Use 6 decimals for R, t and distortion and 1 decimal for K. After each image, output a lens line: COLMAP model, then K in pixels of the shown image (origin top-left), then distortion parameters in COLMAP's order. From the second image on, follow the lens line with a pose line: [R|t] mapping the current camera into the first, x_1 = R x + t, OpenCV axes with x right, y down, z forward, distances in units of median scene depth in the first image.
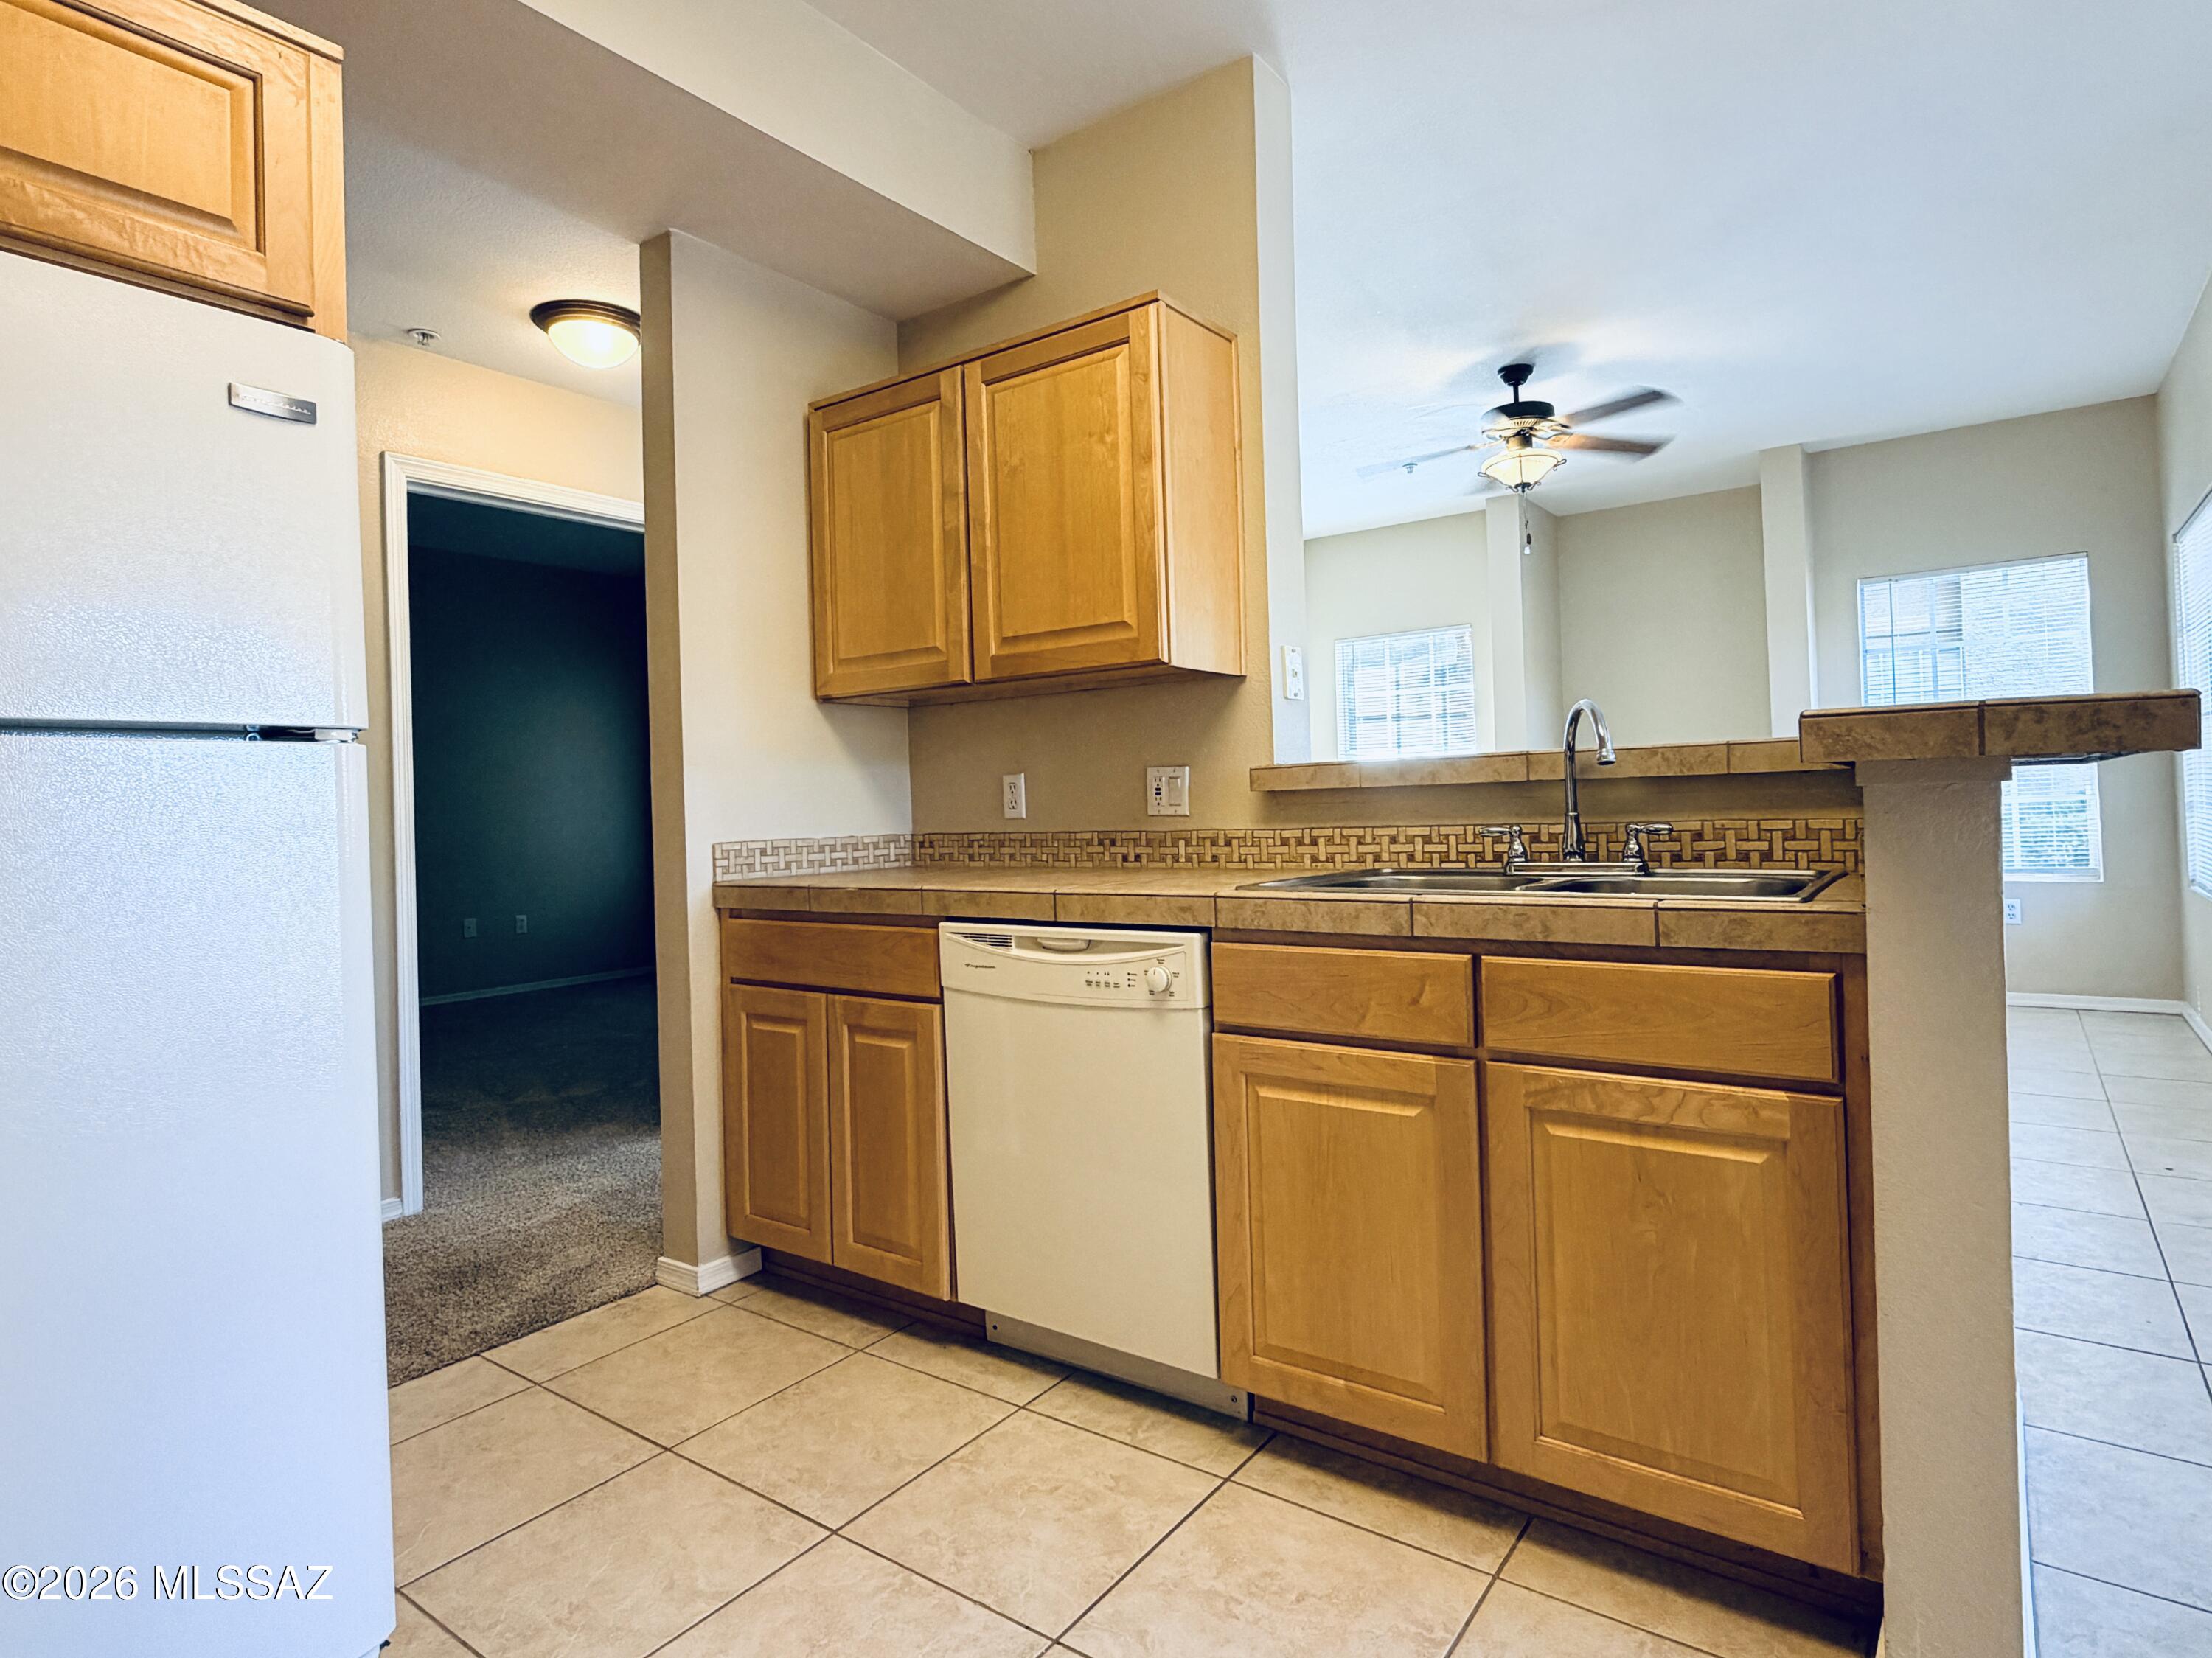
lens RADIAL K [[1201.0, 0, 1116.2], [0, 1201.0, 788.9], [0, 0, 1]] dist [0.004586, 0.001001]
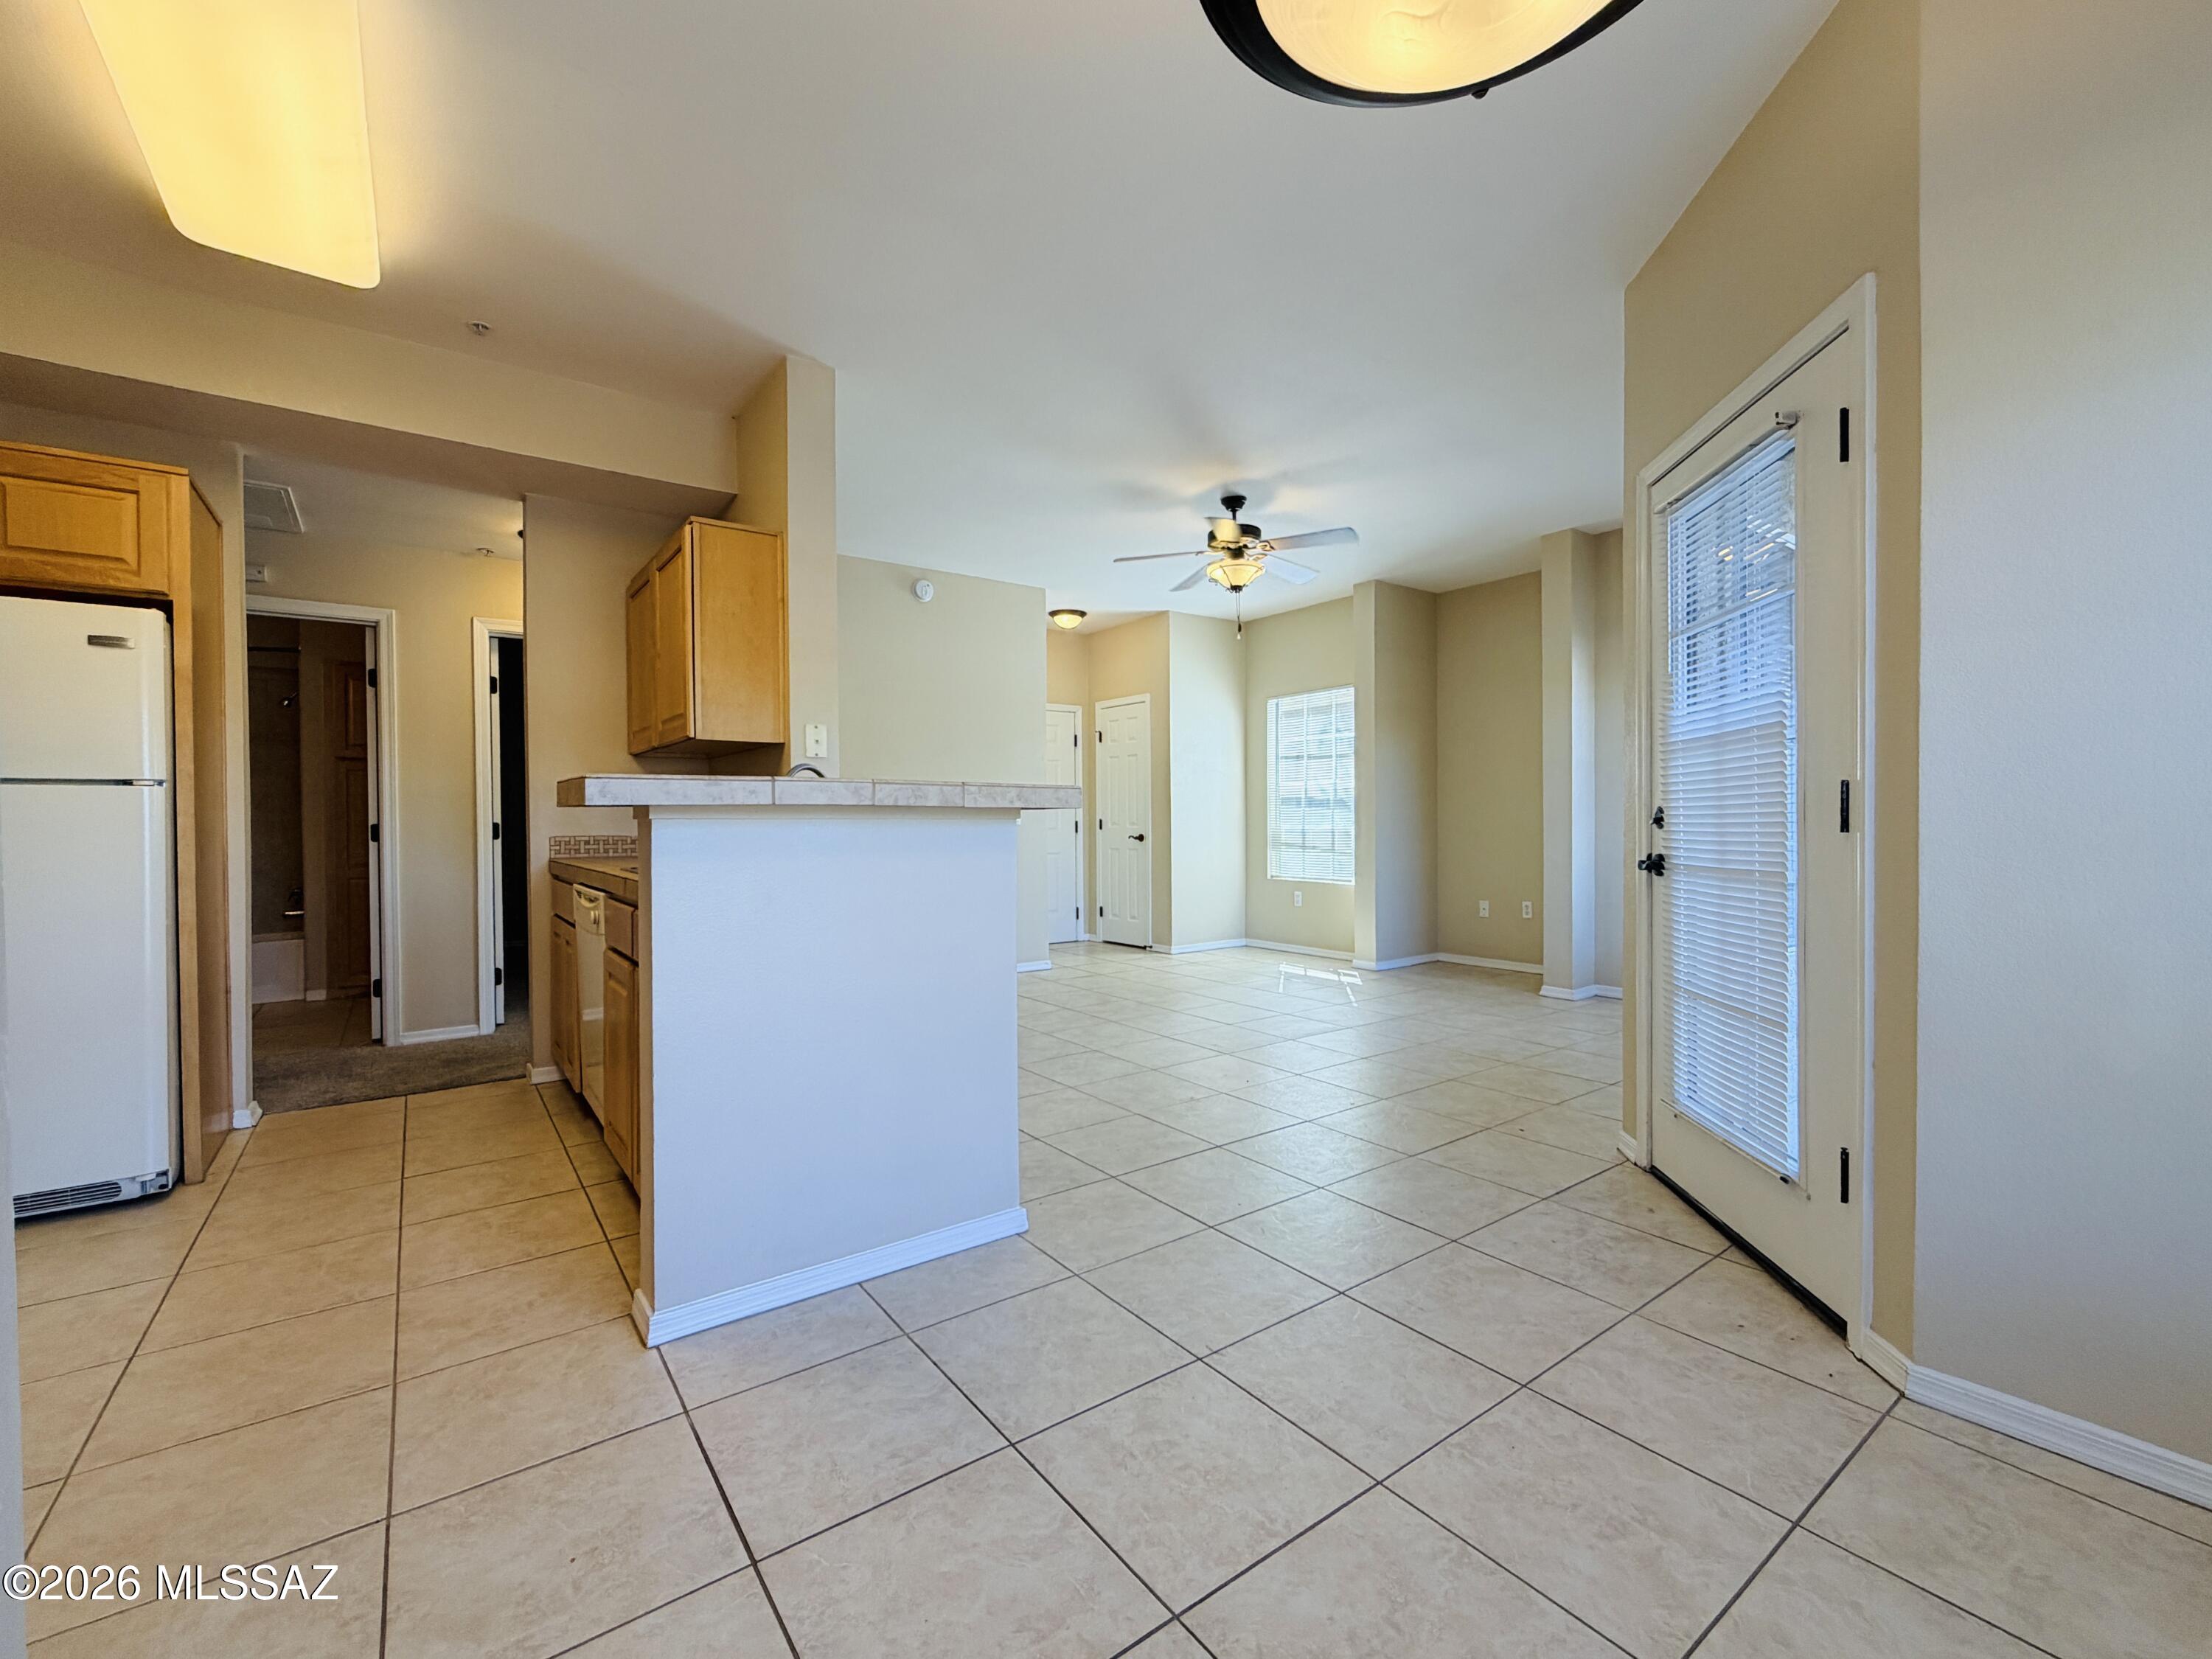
lens RADIAL K [[935.9, 0, 1102.4], [0, 935.9, 826.8], [0, 0, 1]] dist [0.000017, -0.000175]
pose [[0.952681, 0.024885, -0.302953, 0.950156], [-0.017345, 0.999470, 0.027554, -0.024405], [0.303478, -0.020996, 0.952607, -0.086272]]
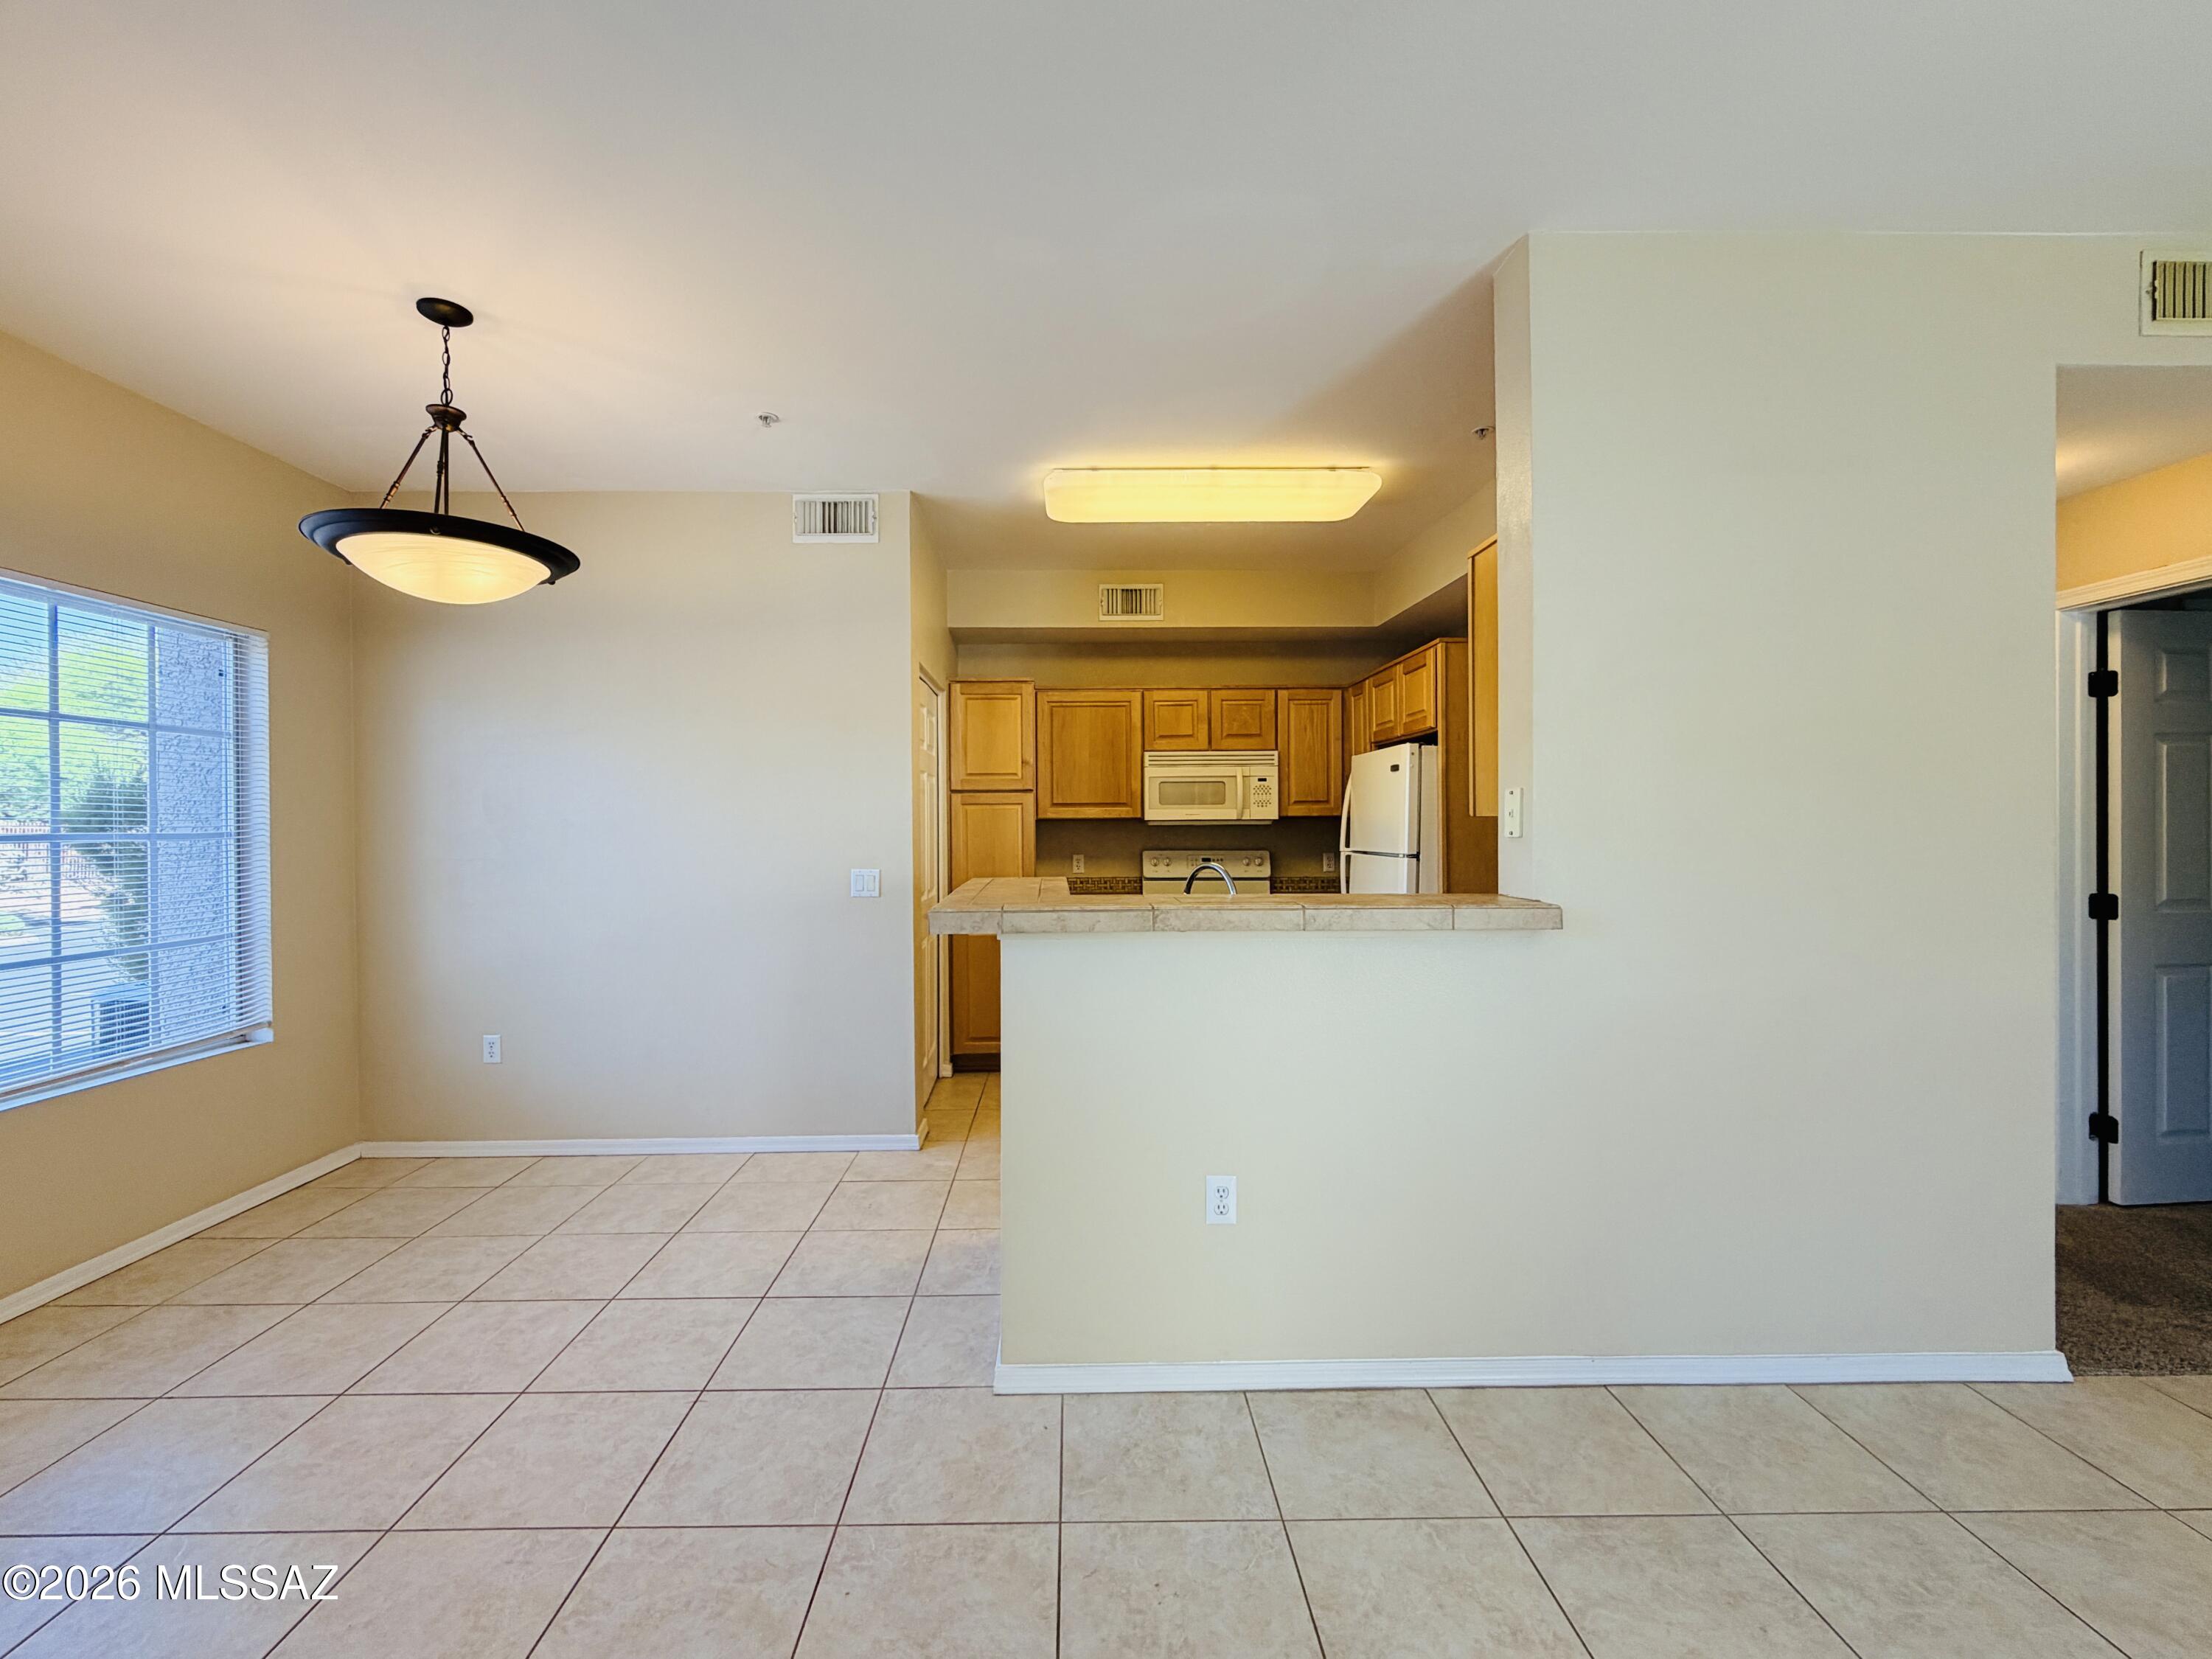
lens RADIAL K [[918.8, 0, 1076.9], [0, 918.8, 829.8], [0, 0, 1]] dist [-0.000757, -0.000078]
pose [[-0.802691, 0.039124, -0.595111, 1.022008], [0.038143, 0.999171, 0.014240, -0.114590], [0.595174, -0.011269, -0.803518, 1.522680]]
